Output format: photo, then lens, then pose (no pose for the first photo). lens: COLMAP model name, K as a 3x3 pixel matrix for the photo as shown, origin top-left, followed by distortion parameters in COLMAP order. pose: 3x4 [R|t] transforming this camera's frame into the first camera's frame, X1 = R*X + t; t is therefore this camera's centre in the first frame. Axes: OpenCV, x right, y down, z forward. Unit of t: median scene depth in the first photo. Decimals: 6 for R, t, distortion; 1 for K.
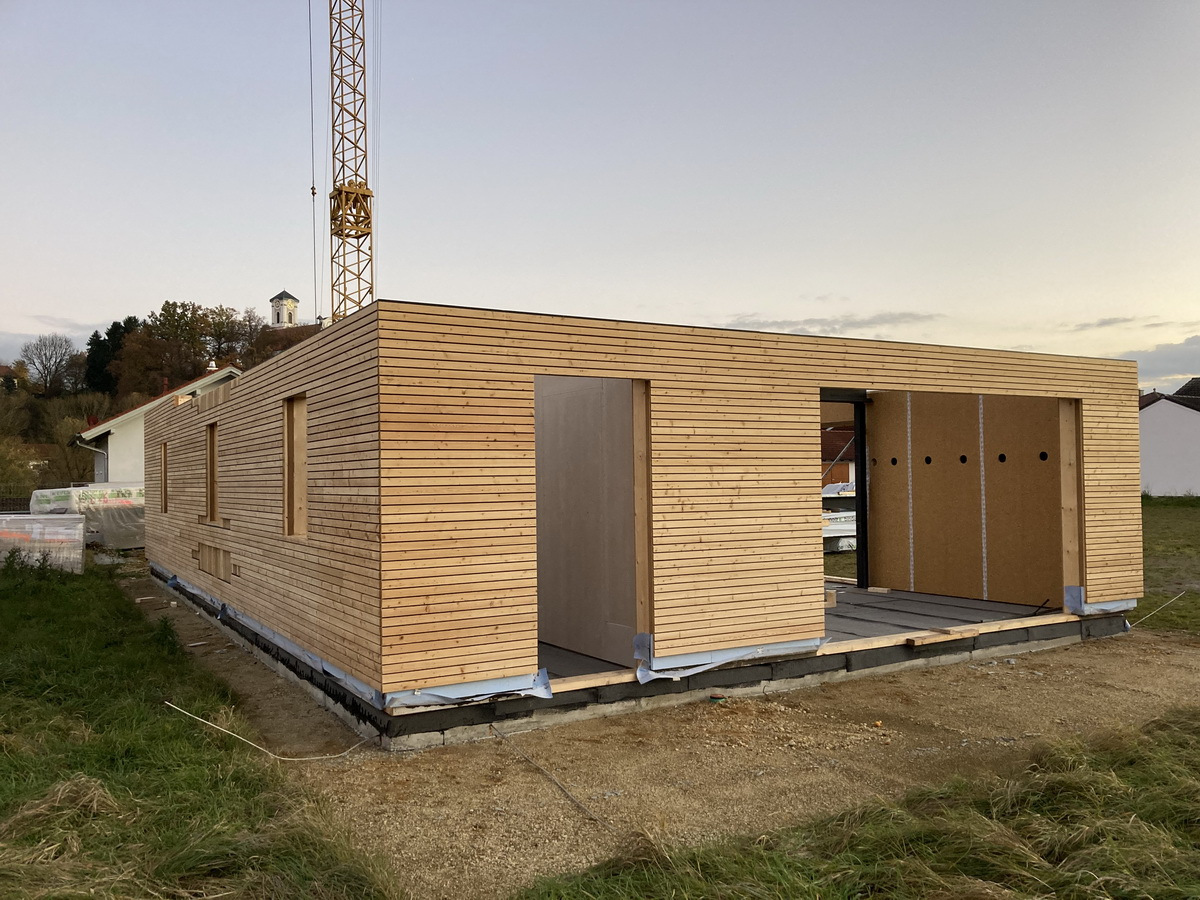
lens RADIAL K [[978.8, 0, 606.5], [0, 978.8, 454.5], [0, 0, 1]] dist [0.045305, -0.044417]
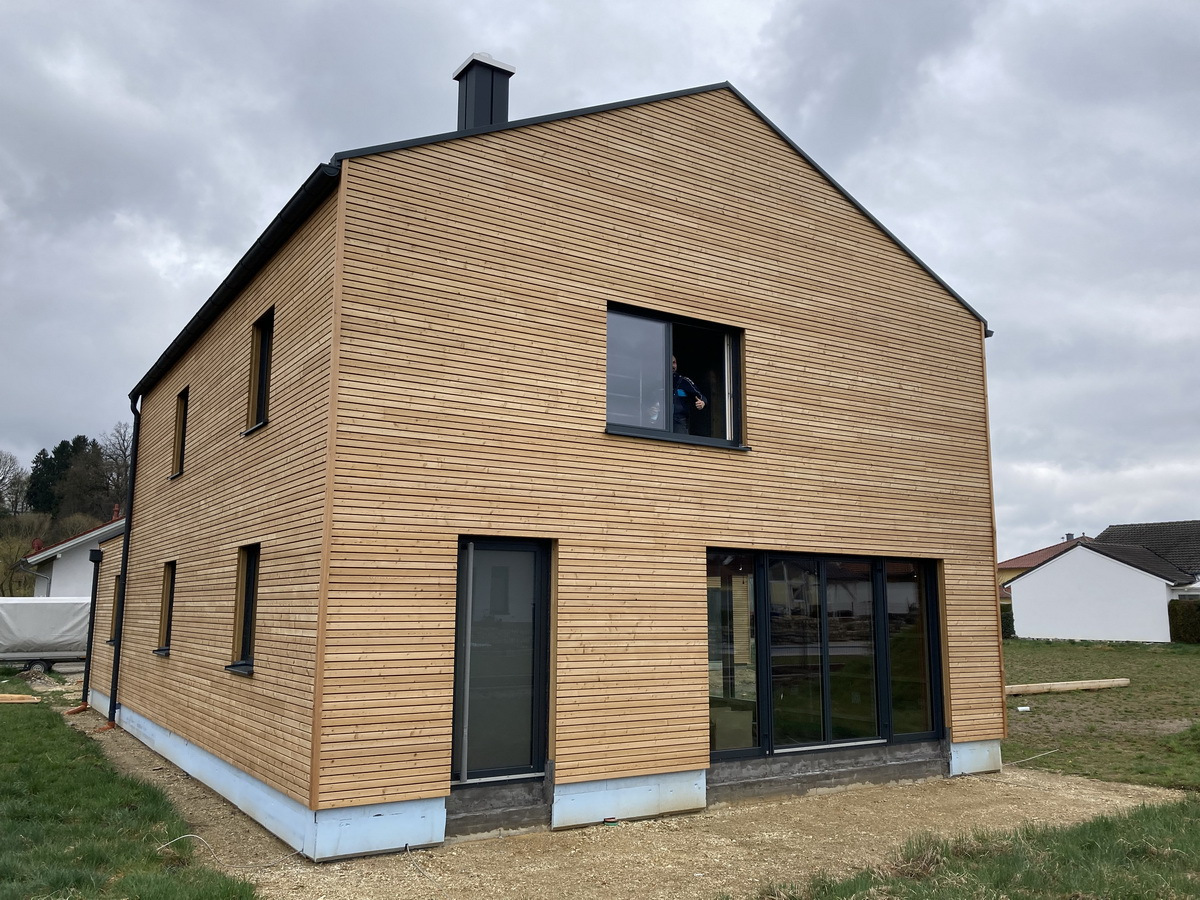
lens RADIAL K [[978.8, 0, 590.2], [0, 978.8, 446.0], [0, 0, 1]] dist [0.045305, -0.044417]
pose [[0.999116, 0.026190, 0.032893, 0.039375], [-0.021357, 0.989985, -0.139545, -0.022284], [-0.036218, 0.138720, 0.989669, -0.175471]]
